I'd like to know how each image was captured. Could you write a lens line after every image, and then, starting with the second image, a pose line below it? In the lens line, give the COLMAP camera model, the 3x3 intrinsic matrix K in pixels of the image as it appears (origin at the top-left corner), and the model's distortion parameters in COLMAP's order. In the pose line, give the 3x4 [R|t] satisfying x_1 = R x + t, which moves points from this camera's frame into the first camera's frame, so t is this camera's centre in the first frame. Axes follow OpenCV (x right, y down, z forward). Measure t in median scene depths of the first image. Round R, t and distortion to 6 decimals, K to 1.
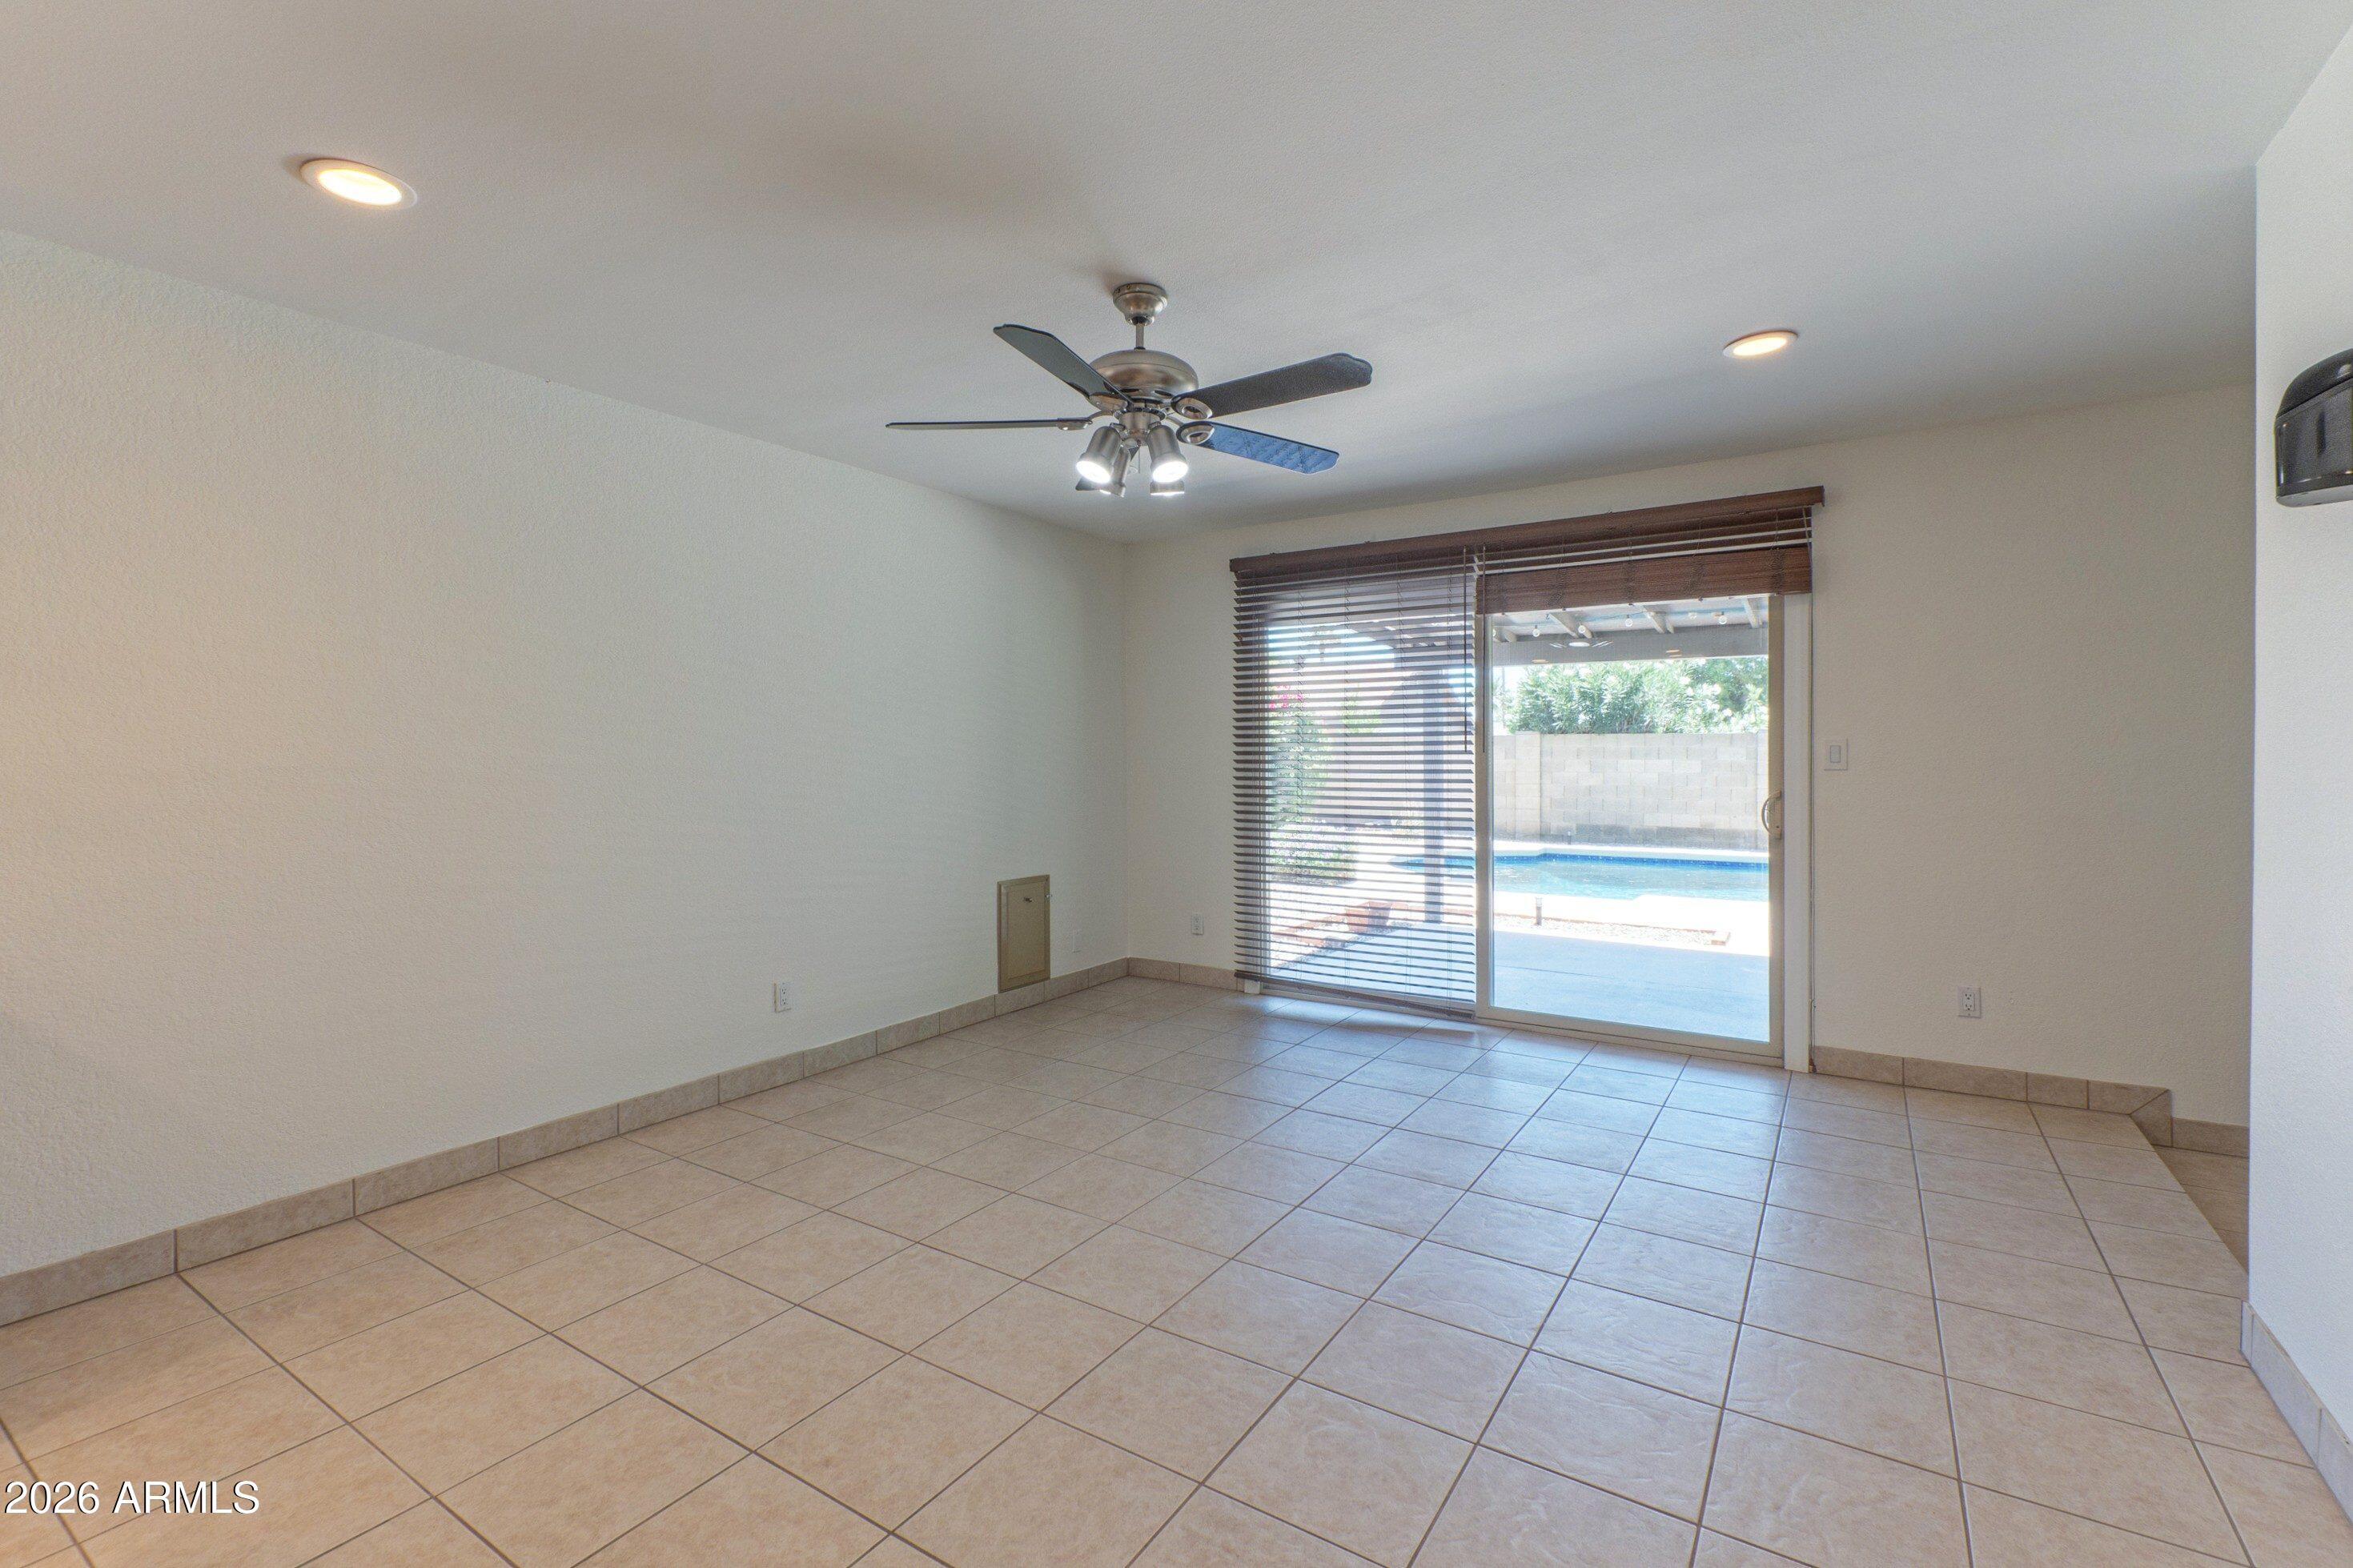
lens RADIAL K [[1023.6, 0, 1182.1], [0, 1023.6, 775.2], [0, 0, 1]] dist [0.002063, 0.000313]
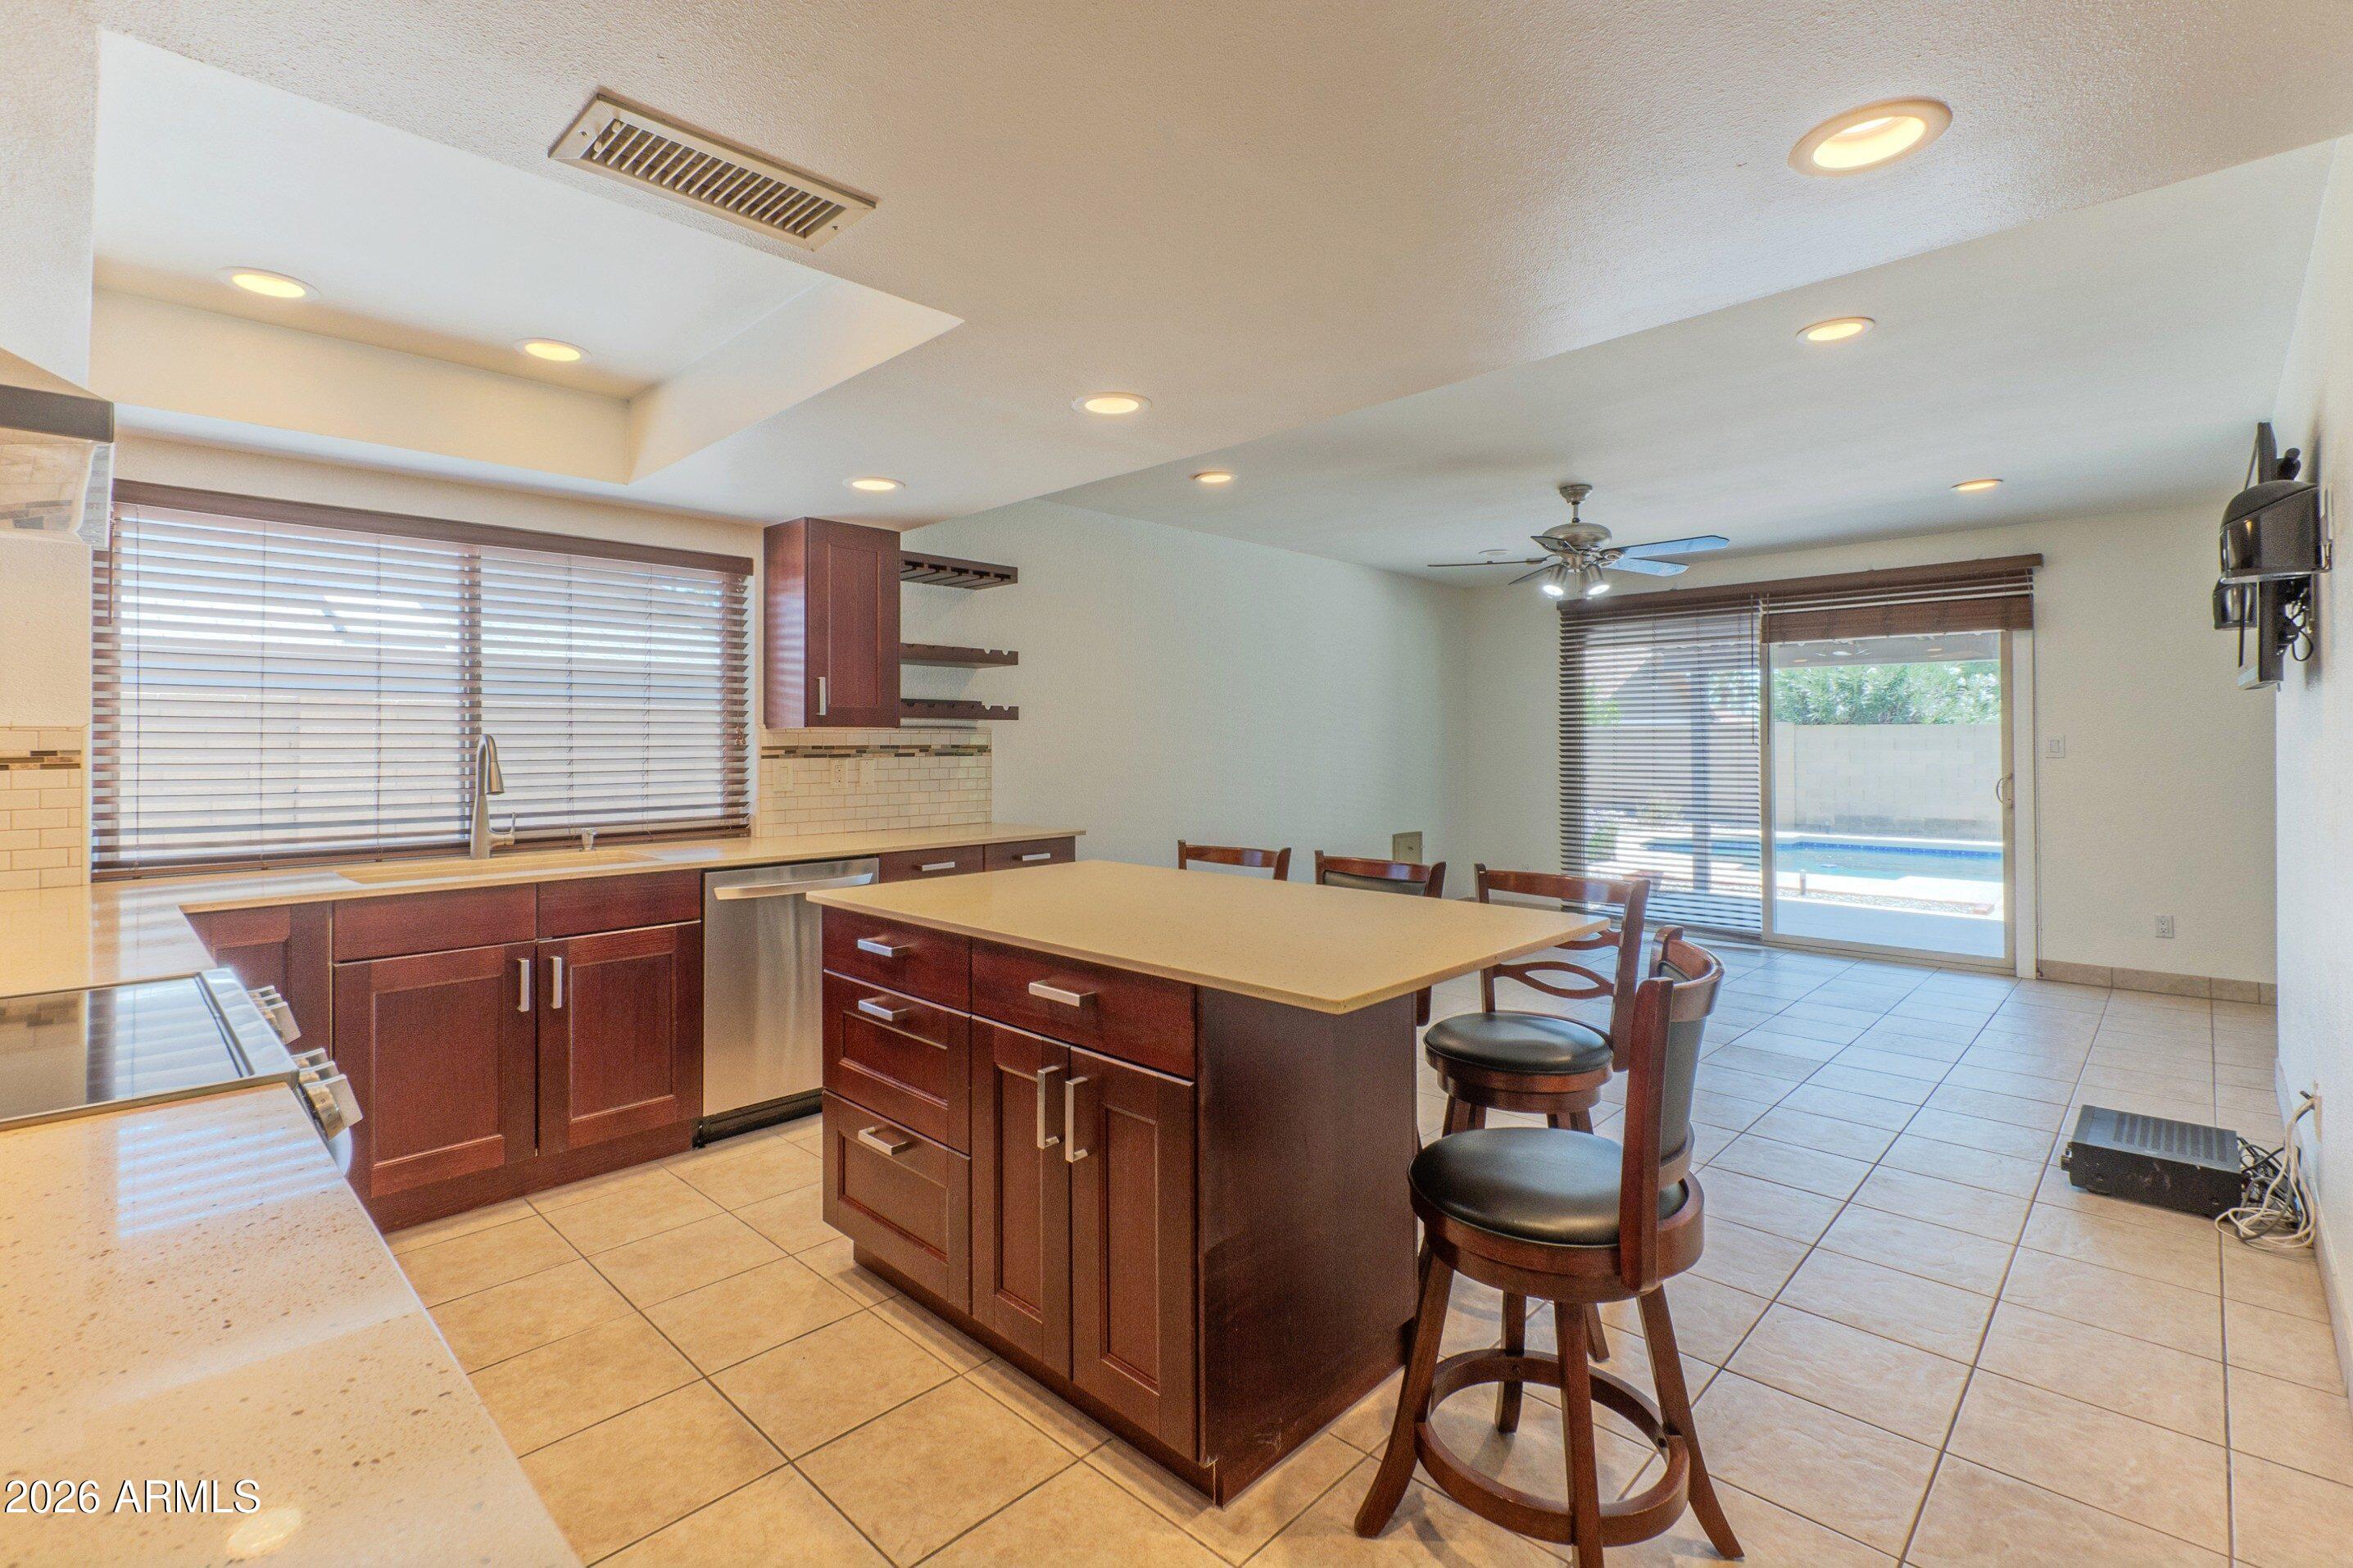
lens RADIAL K [[1056.1, 0, 1145.6], [0, 1056.1, 741.3], [0, 0, 1]] dist [-0.000643, -0.000500]
pose [[0.978731, 0.001542, -0.205142, -0.226241], [-0.006193, 0.999738, -0.022030, 0.009704], [0.205054, 0.022832, 0.978484, -0.540445]]
